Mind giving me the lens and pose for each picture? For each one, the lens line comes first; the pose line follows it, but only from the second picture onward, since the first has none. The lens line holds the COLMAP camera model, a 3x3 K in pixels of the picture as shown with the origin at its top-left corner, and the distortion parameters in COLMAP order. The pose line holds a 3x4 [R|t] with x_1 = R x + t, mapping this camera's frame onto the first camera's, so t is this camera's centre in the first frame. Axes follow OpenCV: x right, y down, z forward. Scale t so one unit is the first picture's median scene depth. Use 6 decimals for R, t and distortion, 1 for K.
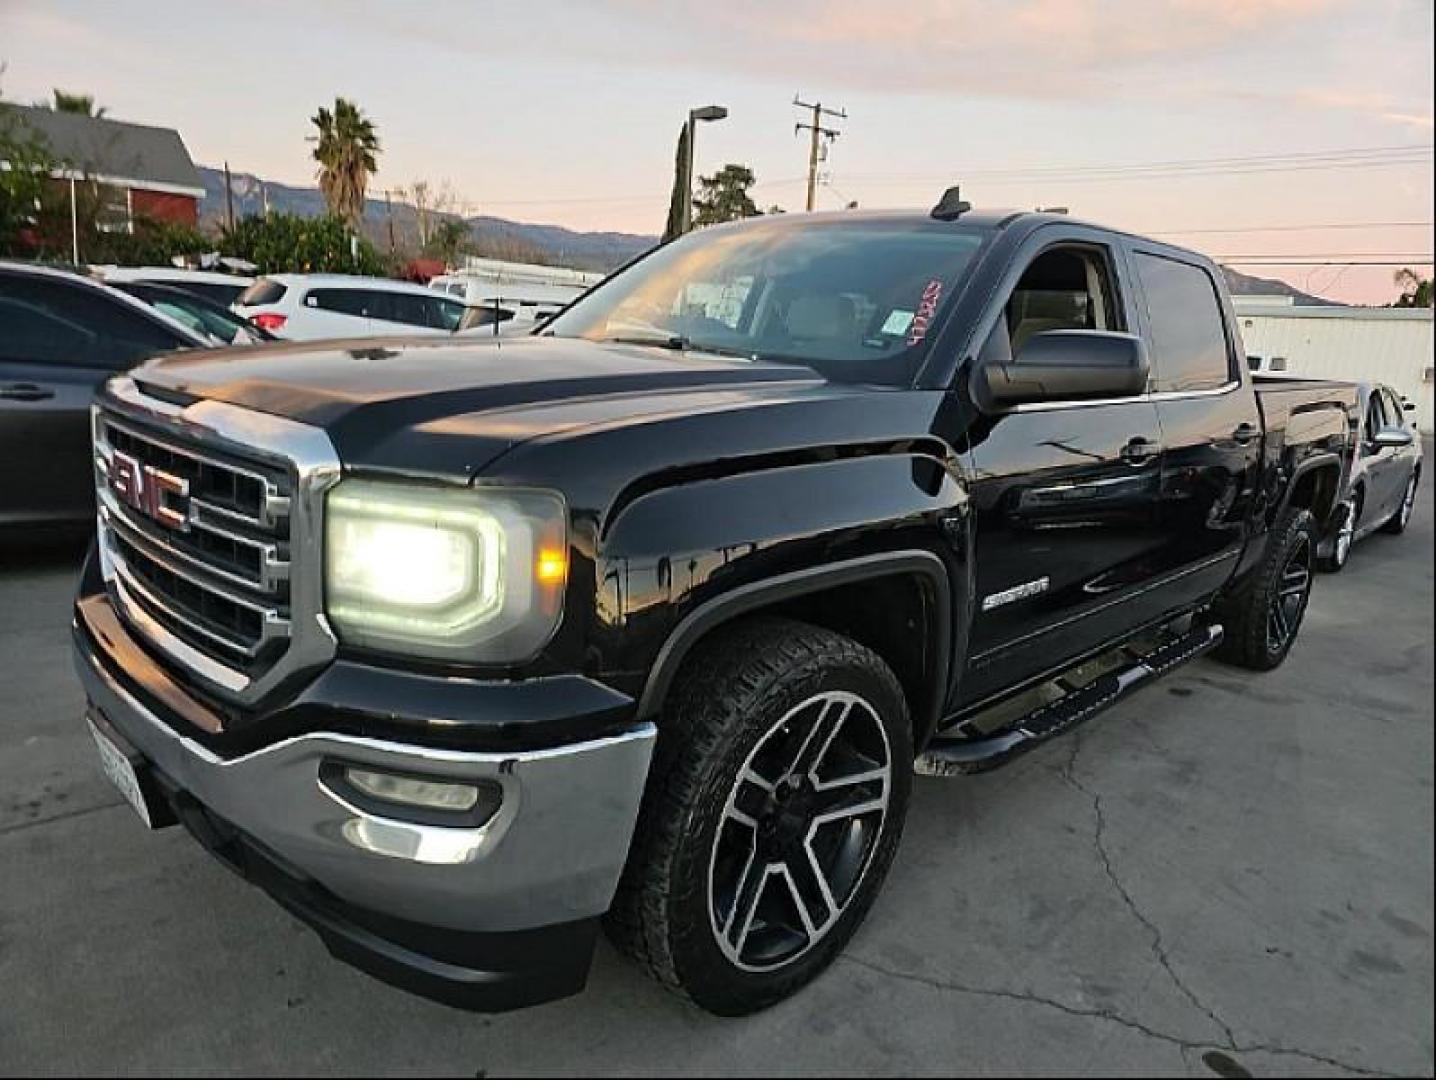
lens RADIAL K [[924.5, 0, 722.0], [0, 924.5, 534.9], [0, 0, 1]] dist [0.046027, 0.000316]
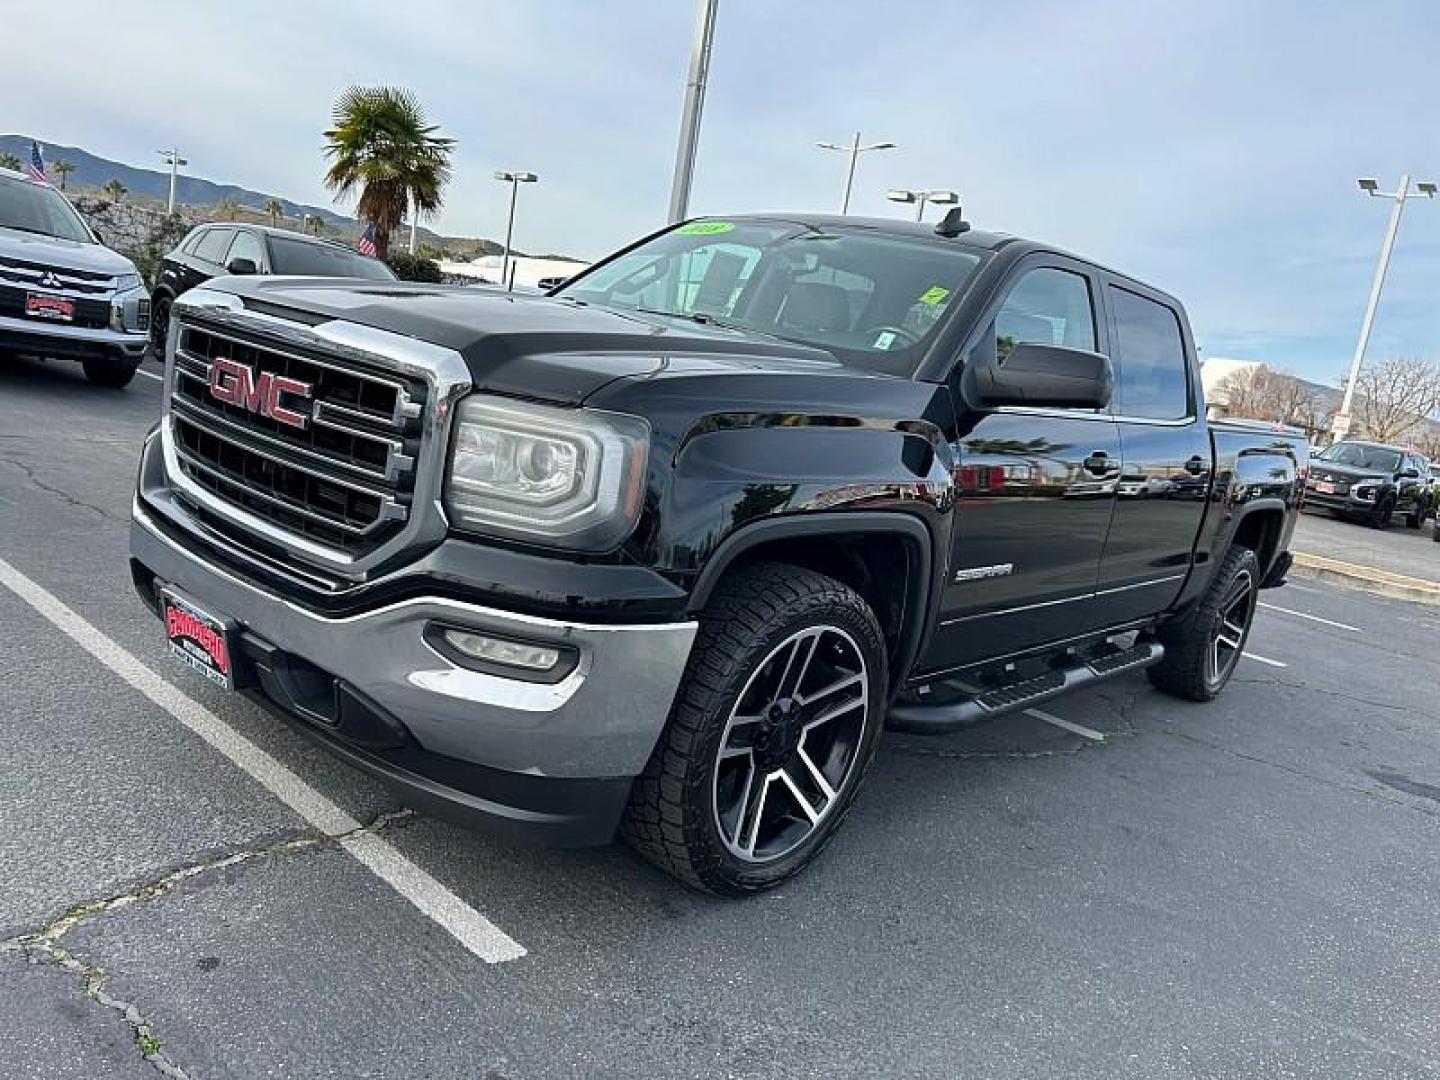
lens RADIAL K [[1079.3, 0, 723.9], [0, 1079.3, 542.2], [0, 0, 1]] dist [0.055119, -0.061798]
pose [[0.992210, 0.092885, 0.083013, -0.128942], [-0.090947, 0.995494, -0.026840, 0.107219], [-0.085132, 0.019082, 0.996187, -0.333703]]
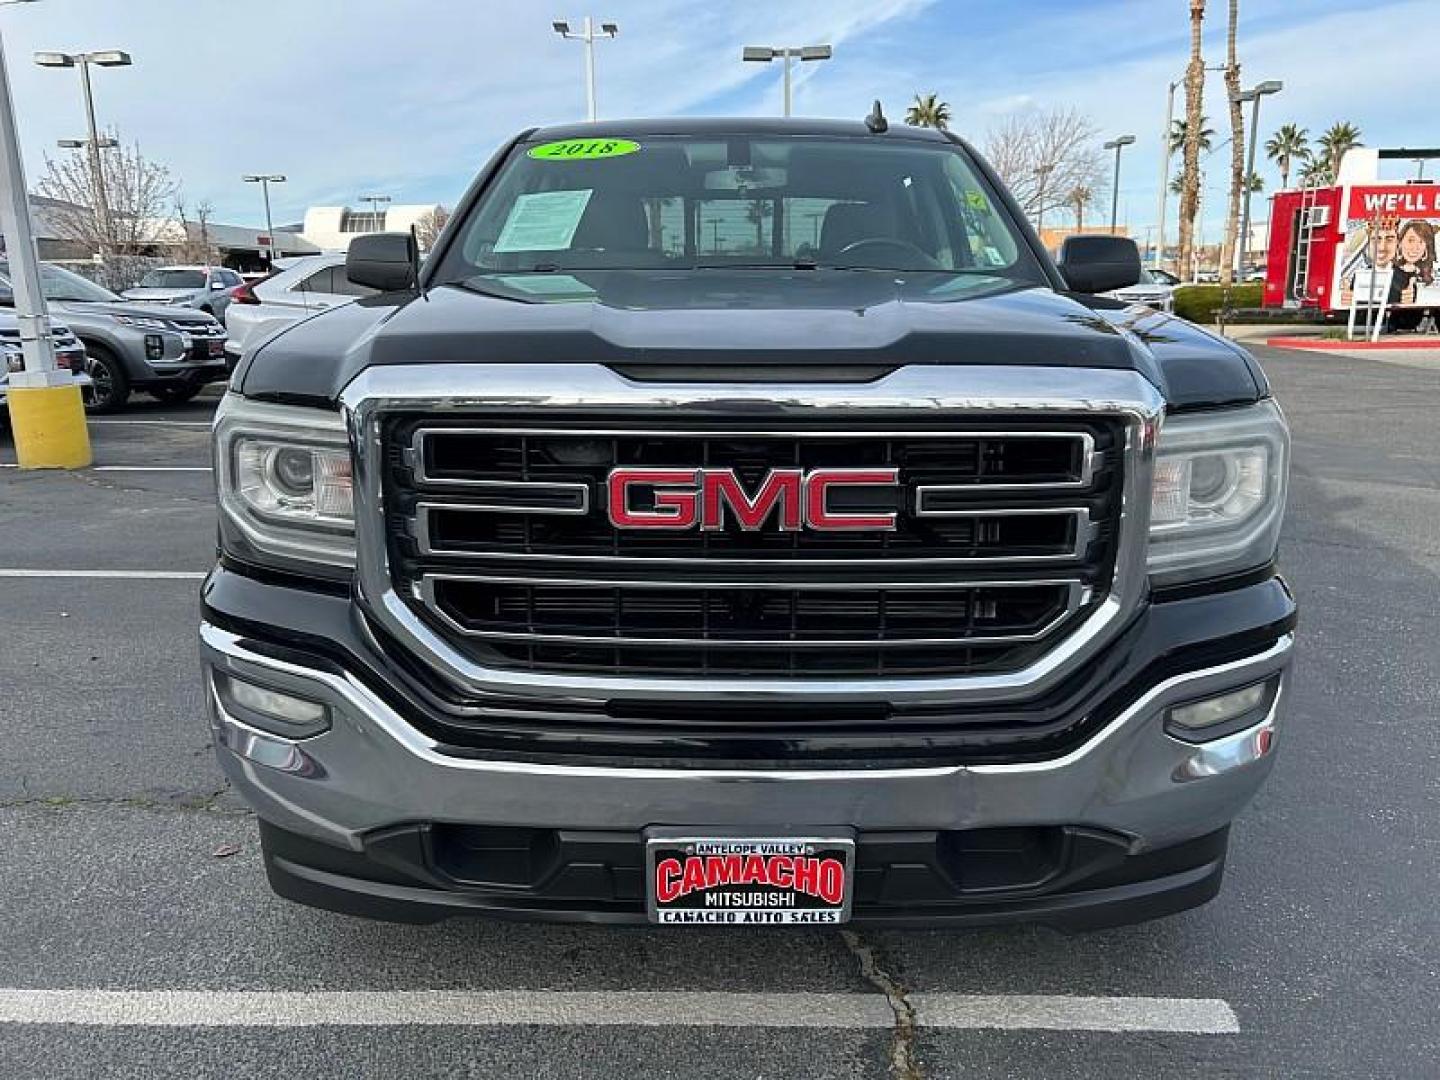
lens RADIAL K [[1079.3, 0, 723.9], [0, 1079.3, 542.2], [0, 0, 1]] dist [0.055119, -0.061798]
pose [[0.716970, -0.225298, 0.659693, -1.105827], [0.189131, 0.973706, 0.126987, -0.120061], [-0.670957, 0.033723, 0.740729, 0.343813]]
